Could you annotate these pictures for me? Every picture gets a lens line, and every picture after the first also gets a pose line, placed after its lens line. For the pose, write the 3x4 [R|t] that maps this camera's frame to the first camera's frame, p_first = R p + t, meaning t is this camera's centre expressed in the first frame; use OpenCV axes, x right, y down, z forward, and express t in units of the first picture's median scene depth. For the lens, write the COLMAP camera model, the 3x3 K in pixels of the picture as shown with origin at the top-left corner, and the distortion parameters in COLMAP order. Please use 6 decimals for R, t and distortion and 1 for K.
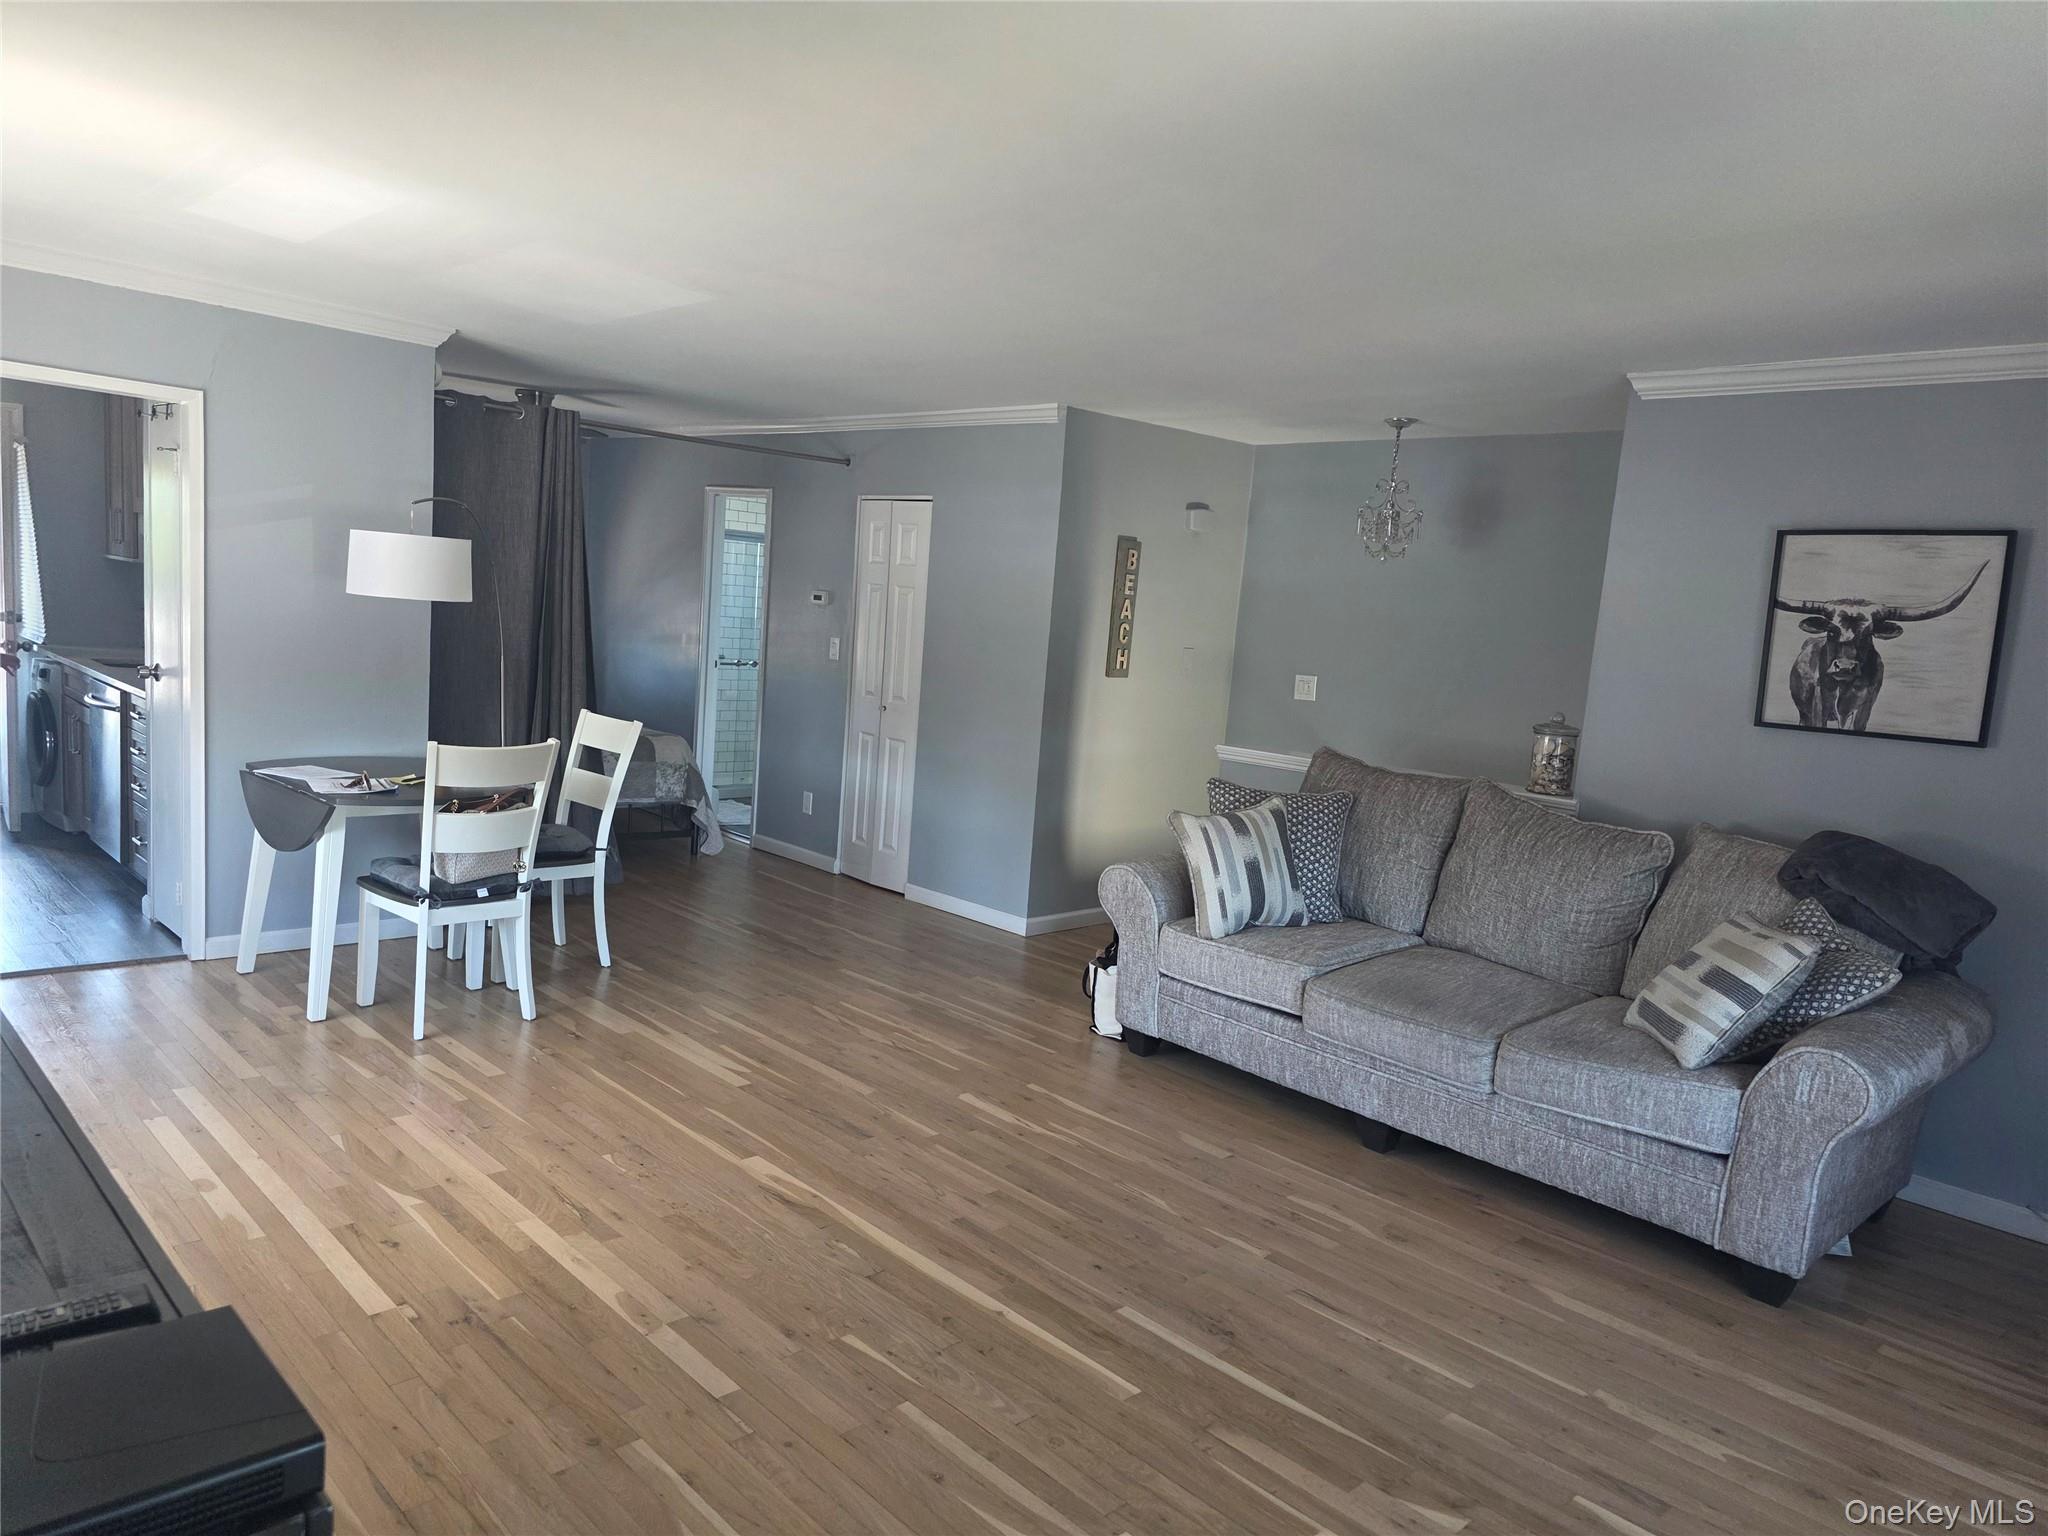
lens RADIAL K [[1380.4, 0, 1031.2], [0, 1380.4, 775.6], [0, 0, 1]] dist [0.063298, -0.047662]
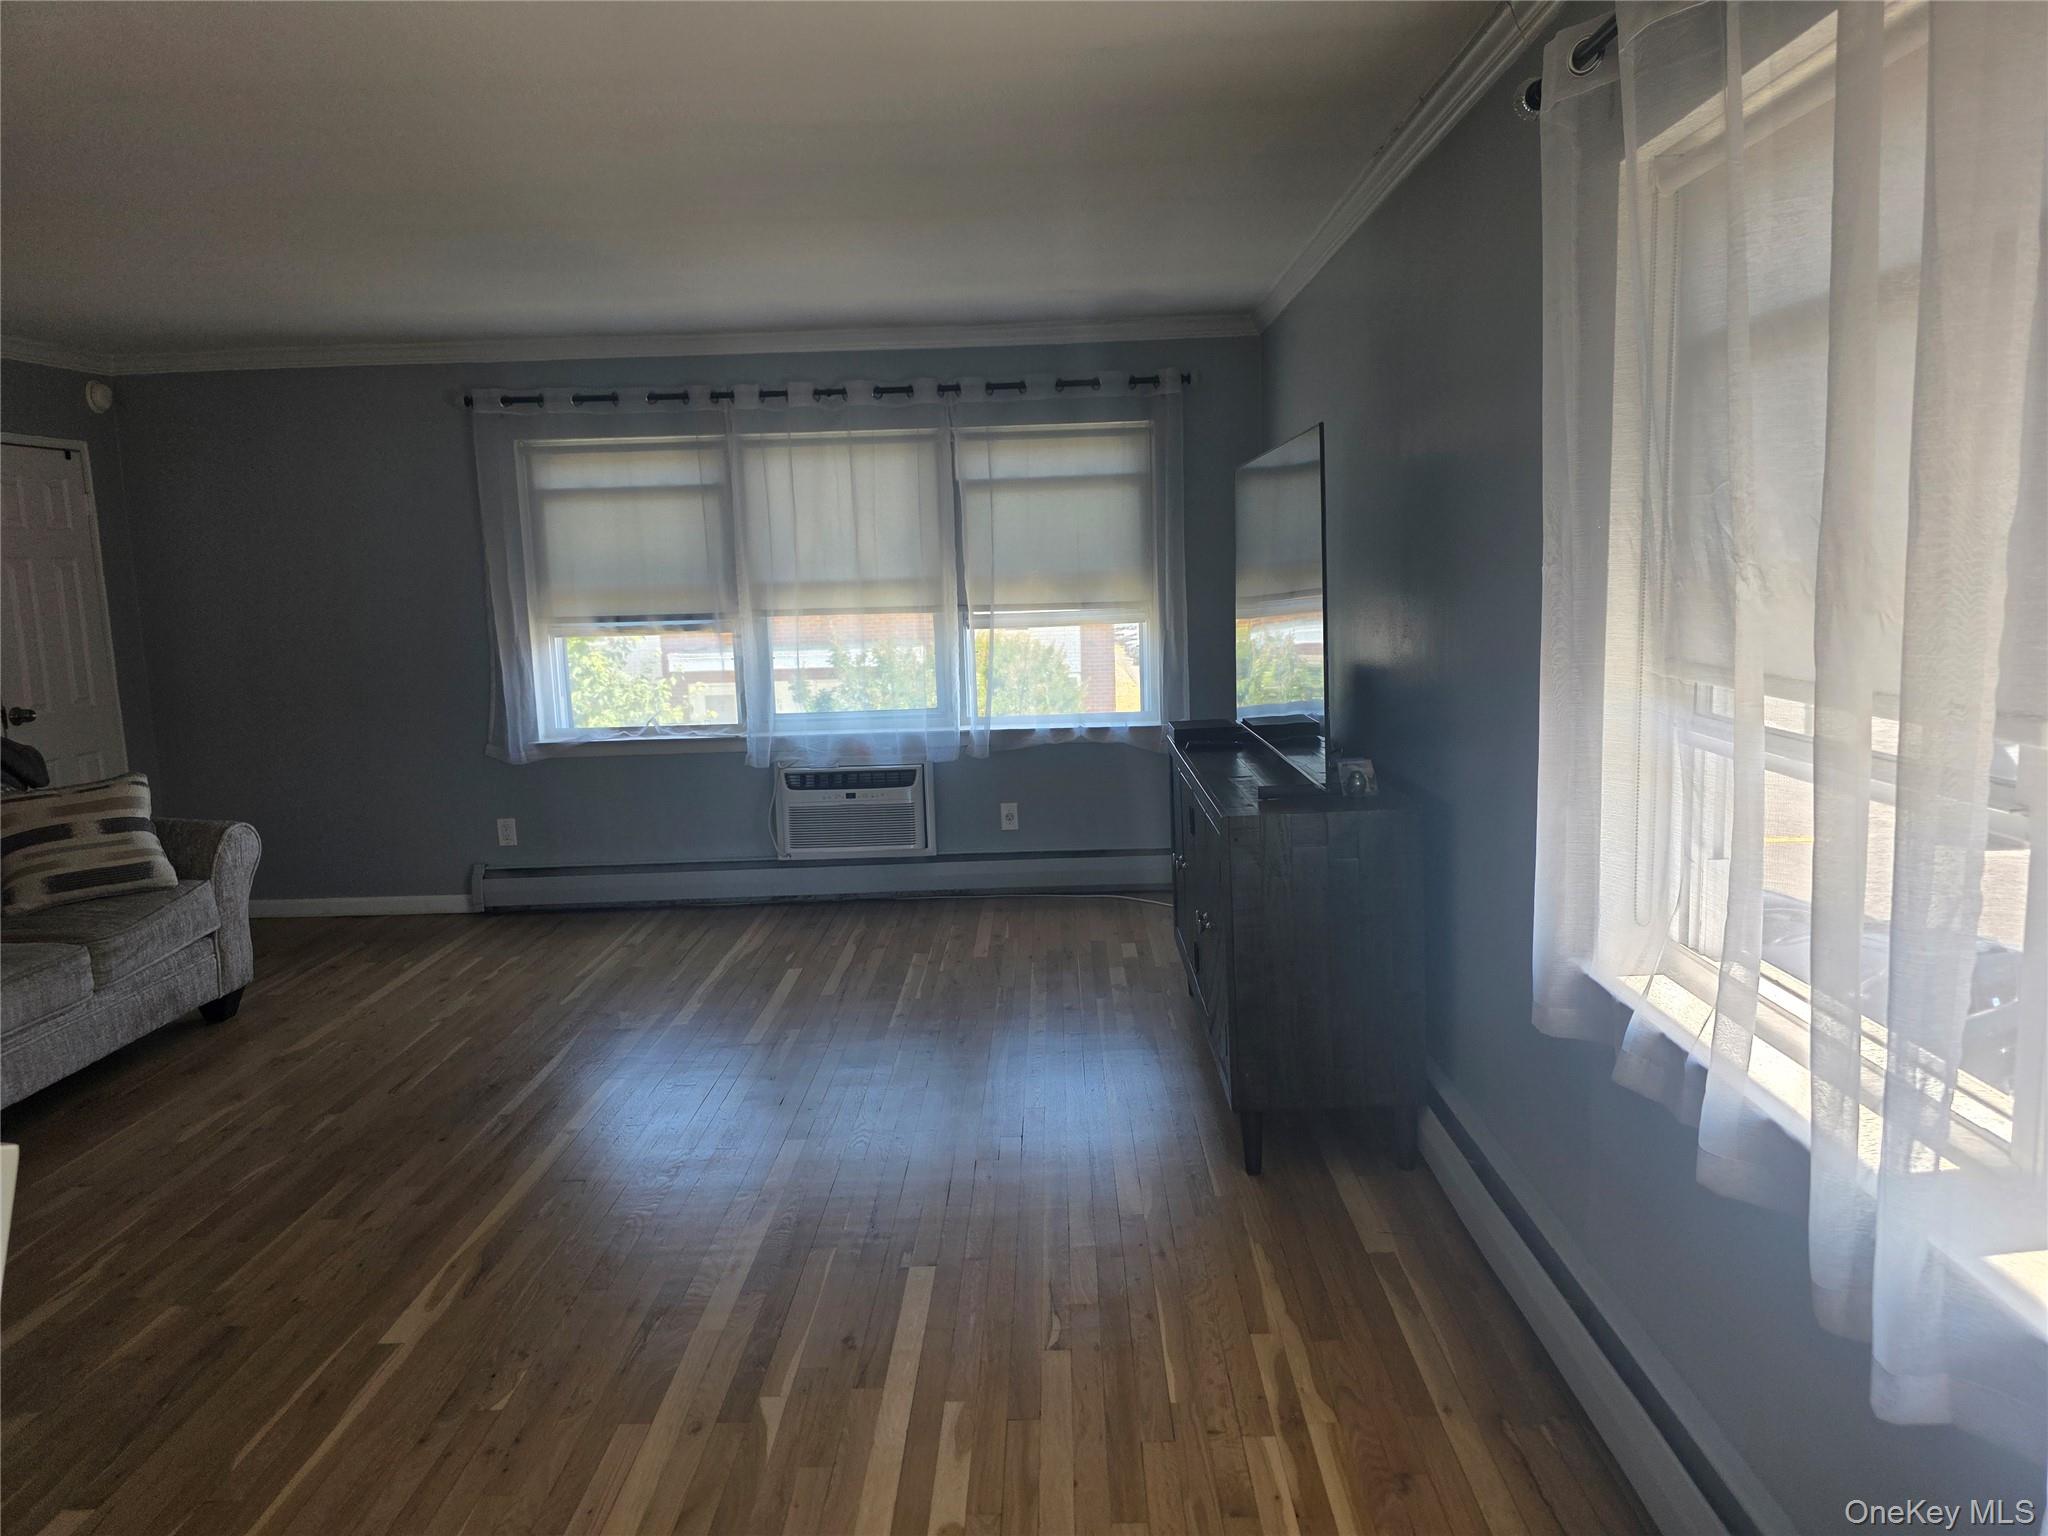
lens RADIAL K [[1380.4, 0, 1029.2], [0, 1380.4, 770.9], [0, 0, 1]] dist [0.063298, -0.047662]
pose [[-0.705823, -0.155979, 0.691002, -0.933940], [0.072021, 0.954602, 0.289046, -0.204208], [-0.704717, 0.253782, -0.662547, 1.225684]]
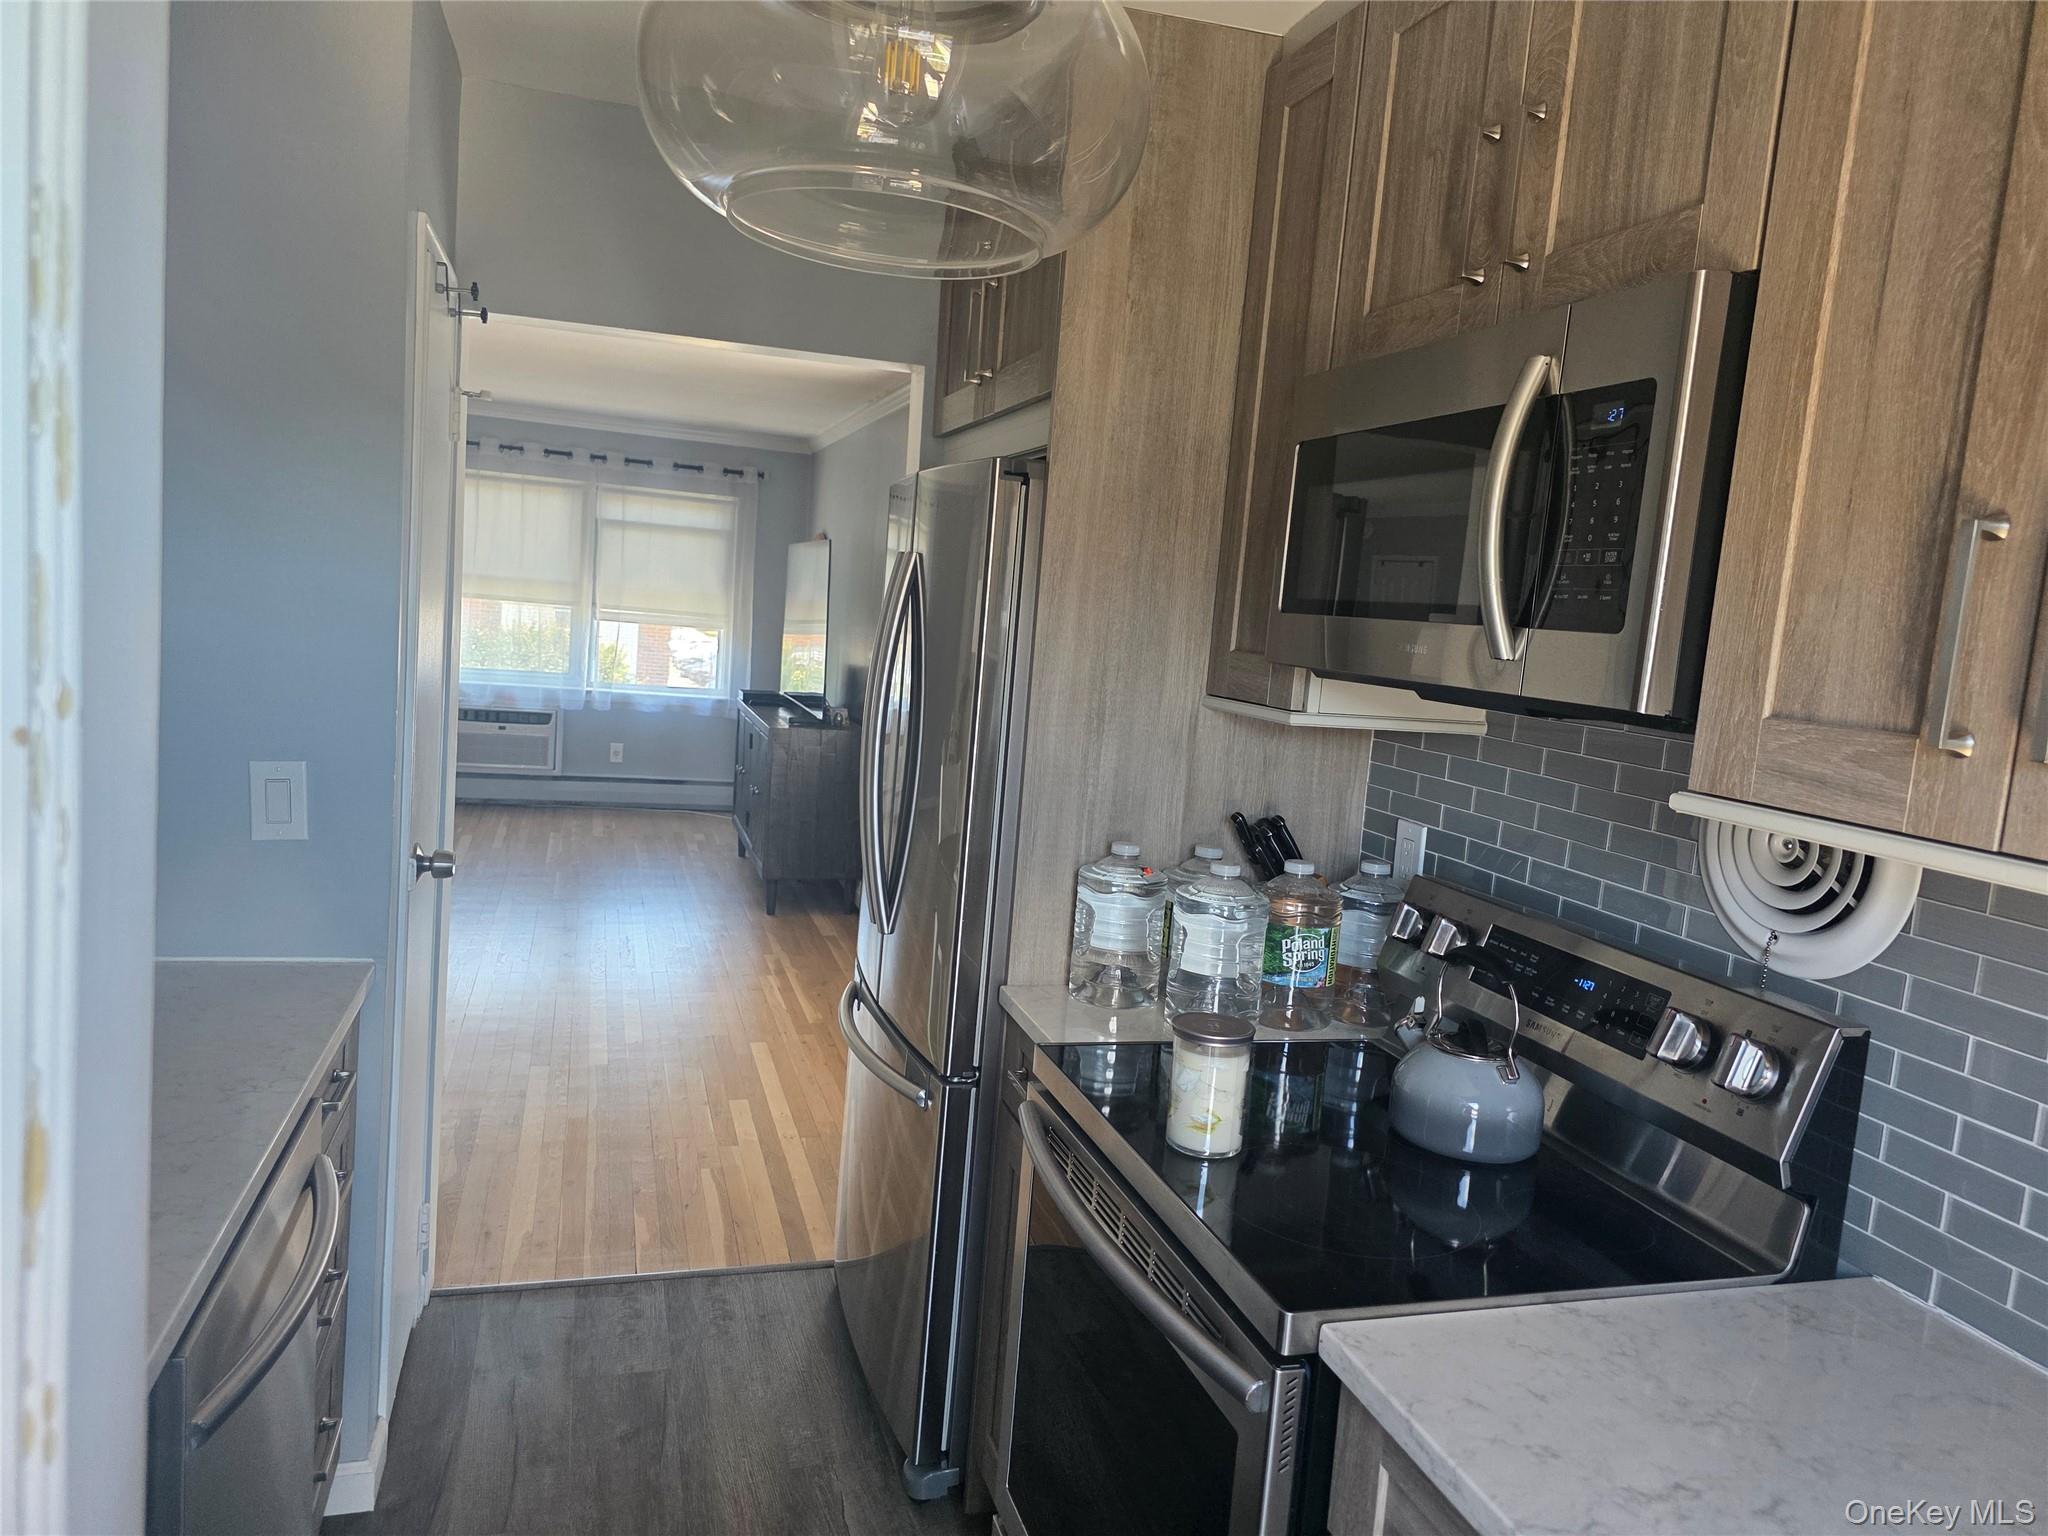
lens RADIAL K [[1380.4, 0, 1031.9], [0, 1380.4, 753.8], [0, 0, 1]] dist [0.063298, -0.047662]
pose [[-0.880766, -0.199104, 0.429662, -1.456144], [-0.090353, 0.961304, 0.260250, -0.366034], [-0.464853, 0.190398, -0.864674, 1.911890]]
